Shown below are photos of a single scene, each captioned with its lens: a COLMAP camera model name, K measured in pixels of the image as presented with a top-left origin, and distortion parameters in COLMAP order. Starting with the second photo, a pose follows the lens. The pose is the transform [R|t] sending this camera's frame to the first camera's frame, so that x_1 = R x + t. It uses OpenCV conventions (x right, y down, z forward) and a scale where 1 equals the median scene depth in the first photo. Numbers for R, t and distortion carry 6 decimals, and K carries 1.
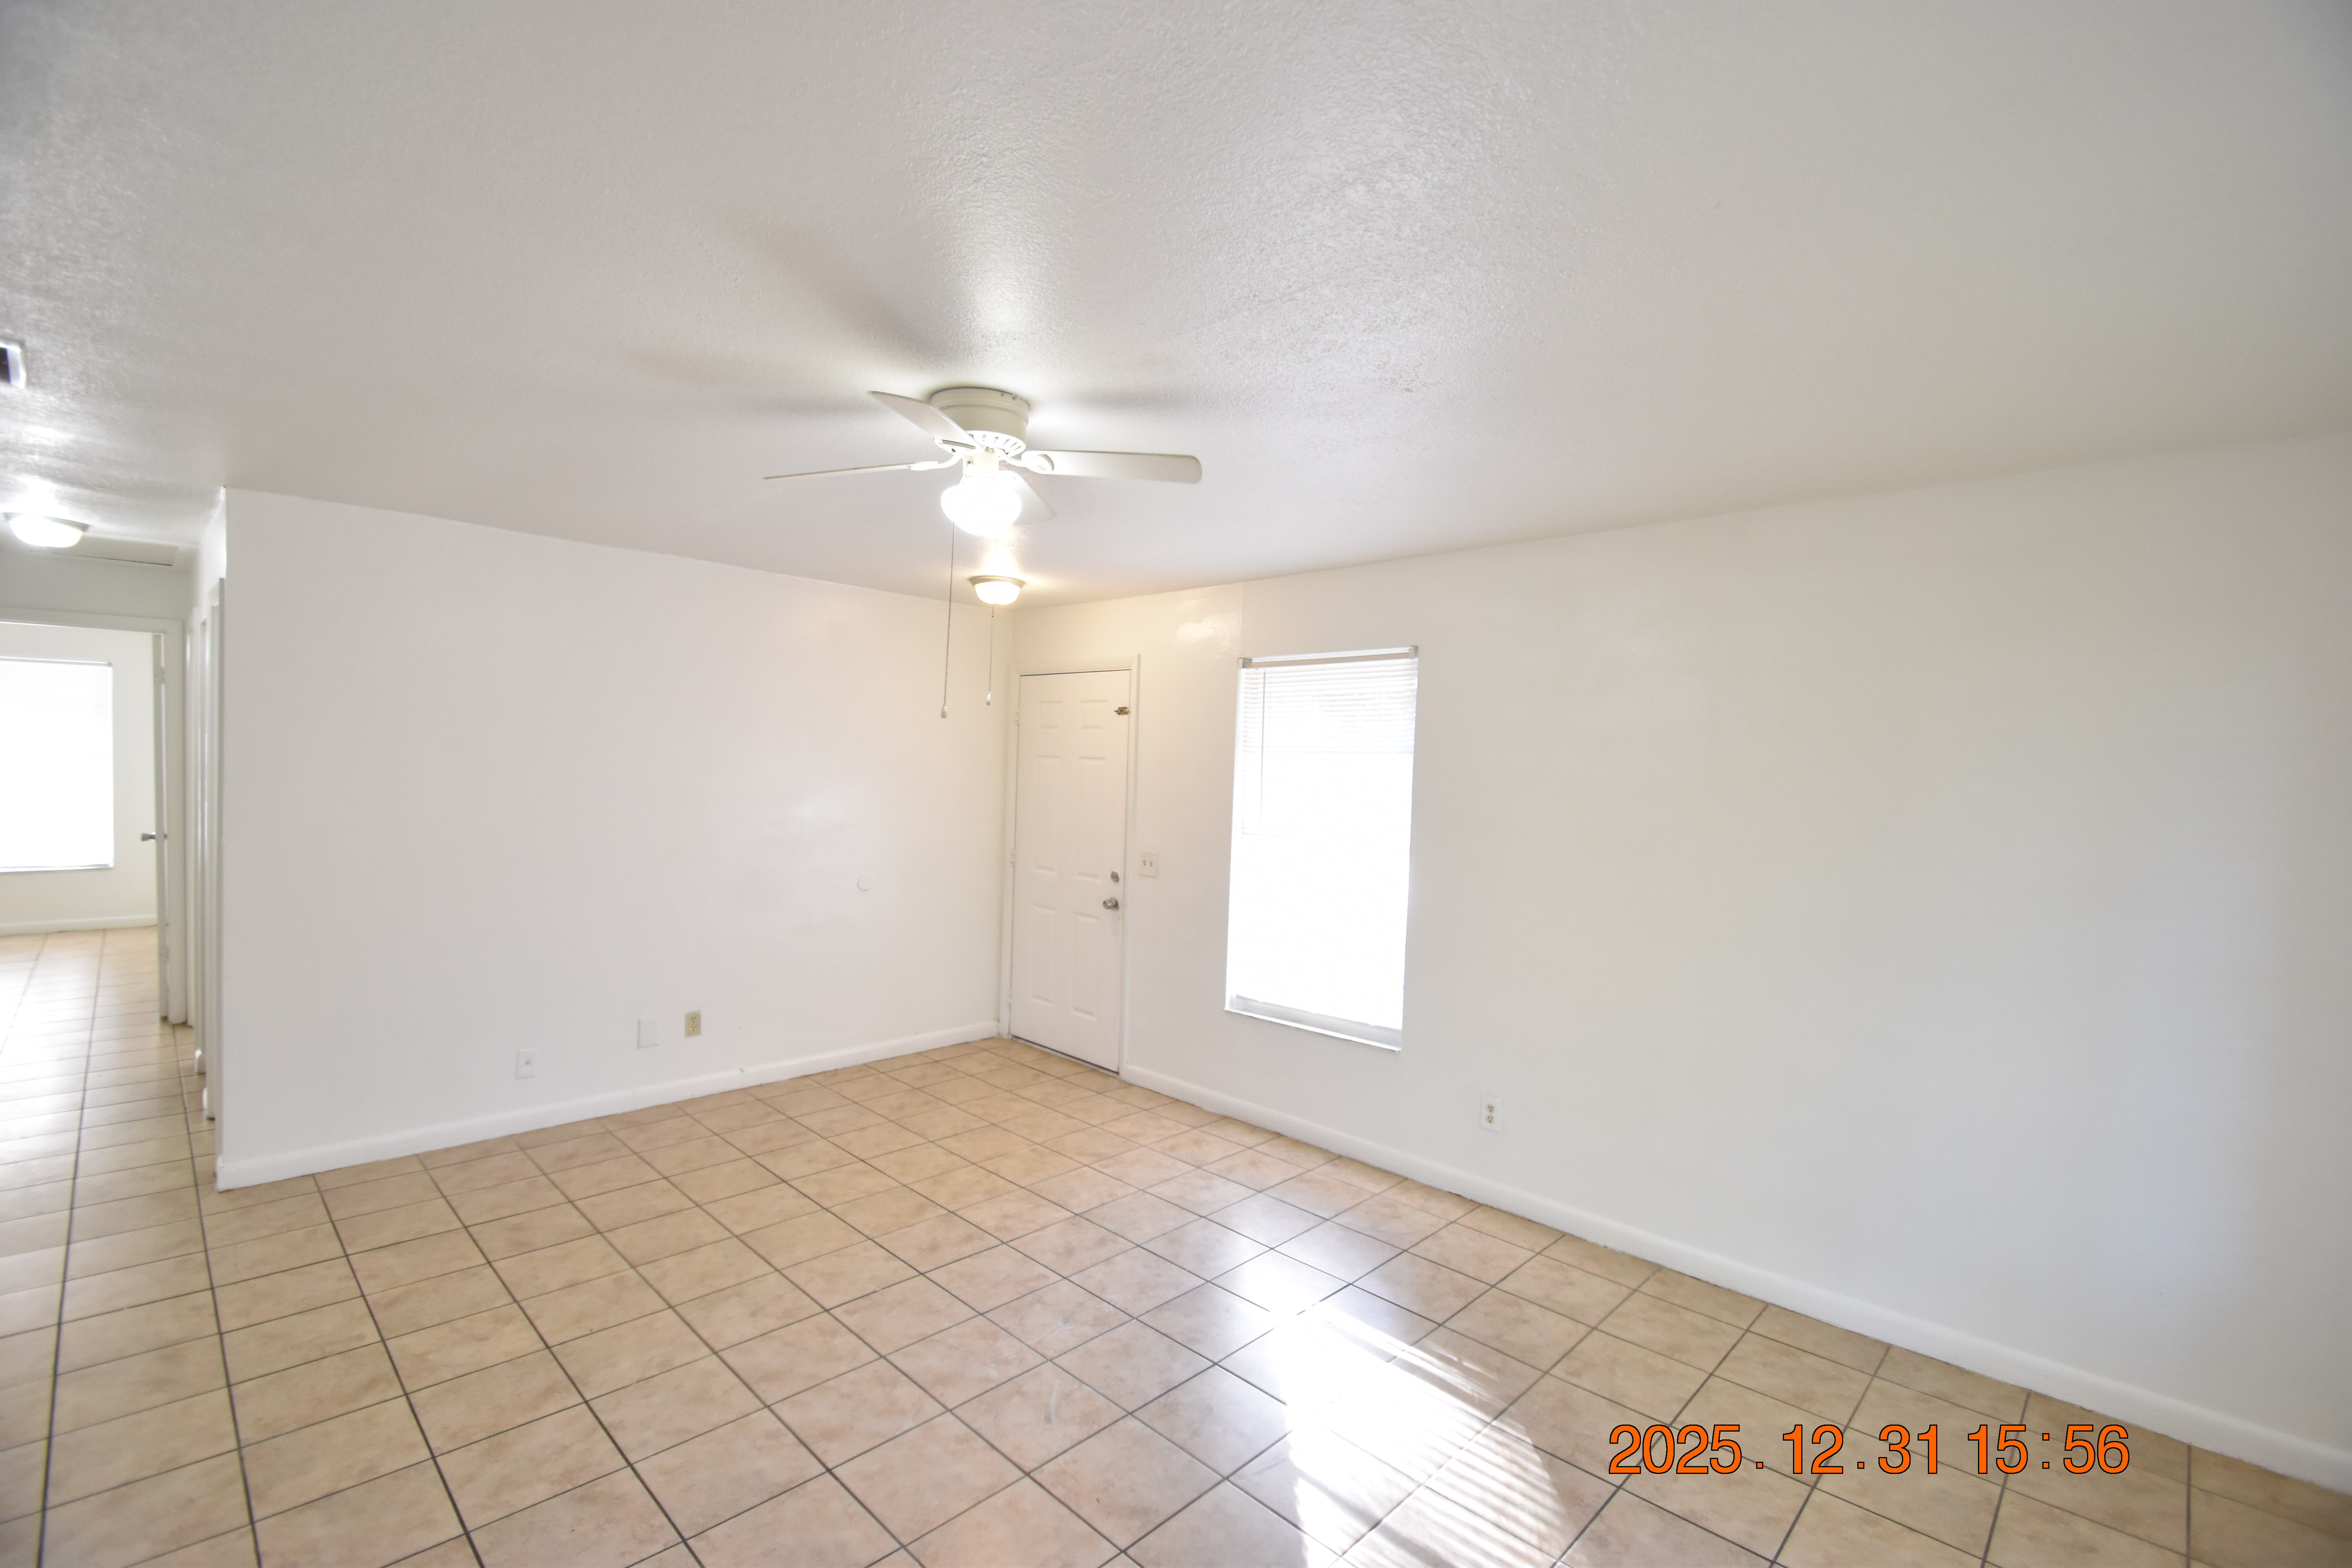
lens RADIAL K [[1029.4, 0, 1171.4], [0, 1029.4, 795.5], [0, 0, 1]] dist [0.017858, -0.018303]
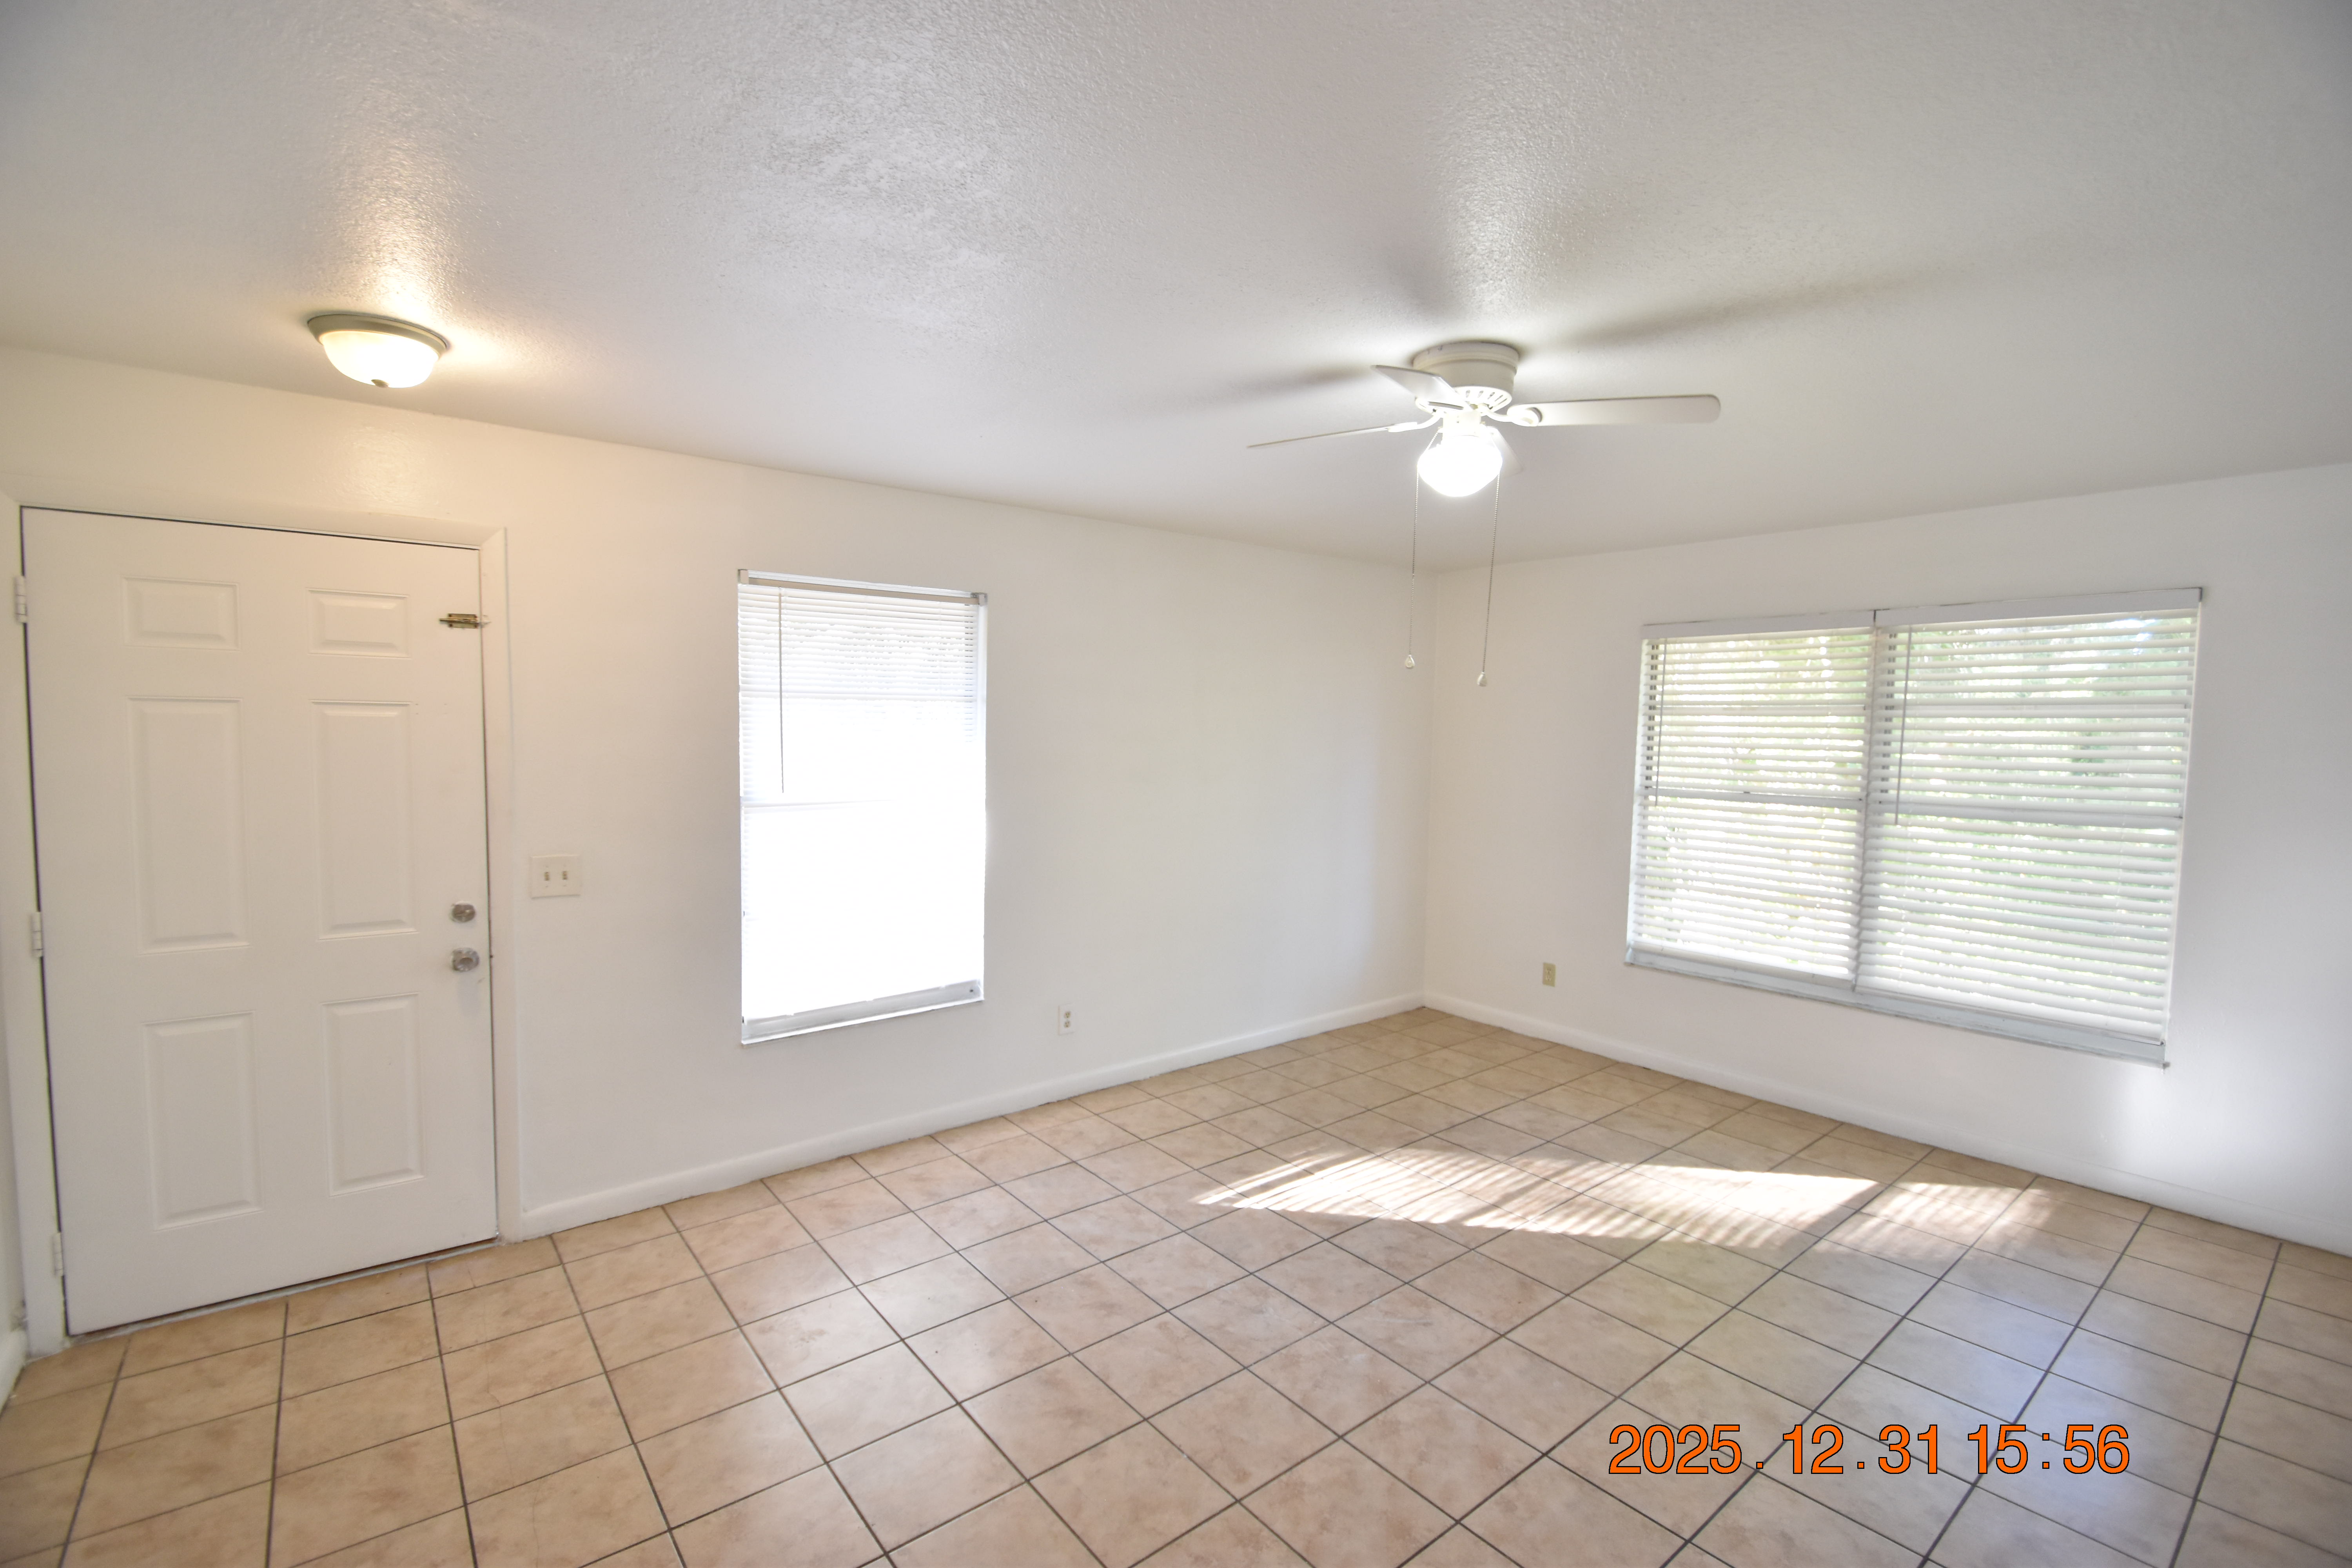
lens RADIAL K [[1029.4, 0, 1171.4], [0, 1029.4, 795.5], [0, 0, 1]] dist [0.017858, -0.018303]
pose [[0.118929, -0.098413, 0.988014, -0.718692], [0.018432, 0.995123, 0.096902, -0.043302], [-0.992732, 0.006686, 0.120163, 0.686363]]
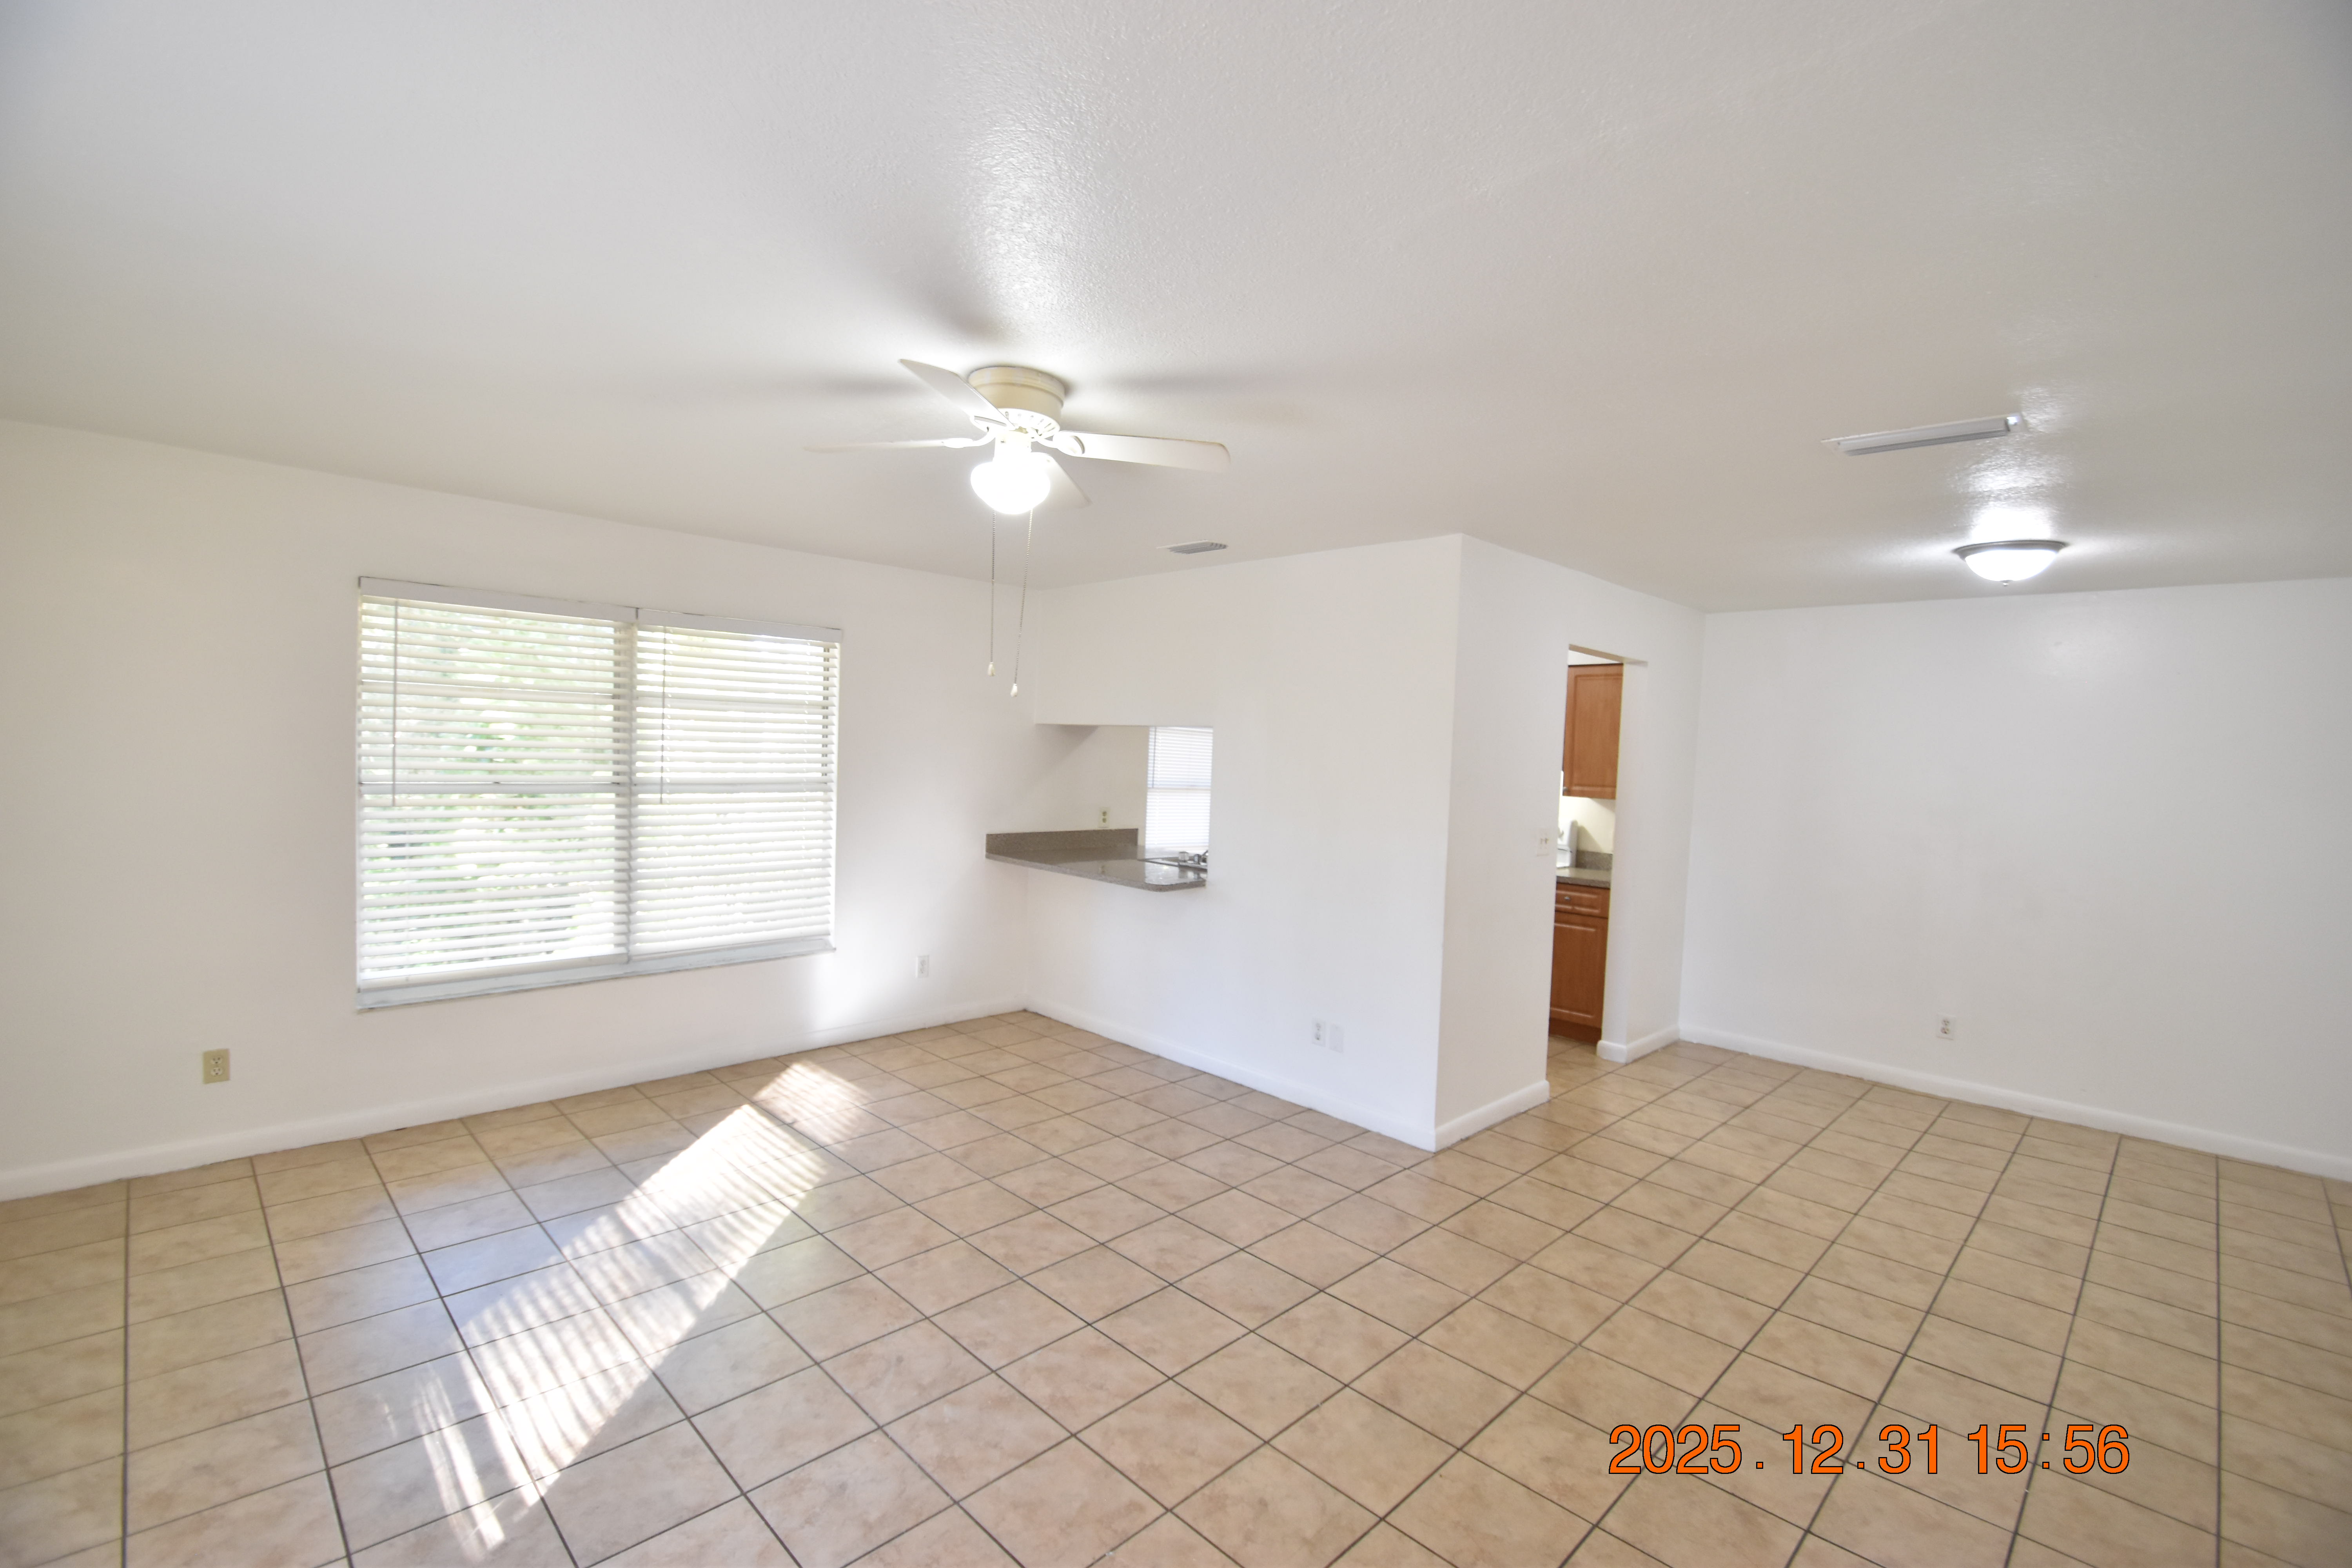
lens RADIAL K [[1029.4, 0, 1171.4], [0, 1029.4, 795.5], [0, 0, 1]] dist [0.017858, -0.018303]
pose [[-0.997517, -0.069761, 0.009663, -0.220562], [-0.068771, 0.994424, 0.079944, -0.041720], [-0.015186, 0.079081, -0.996752, 1.207910]]
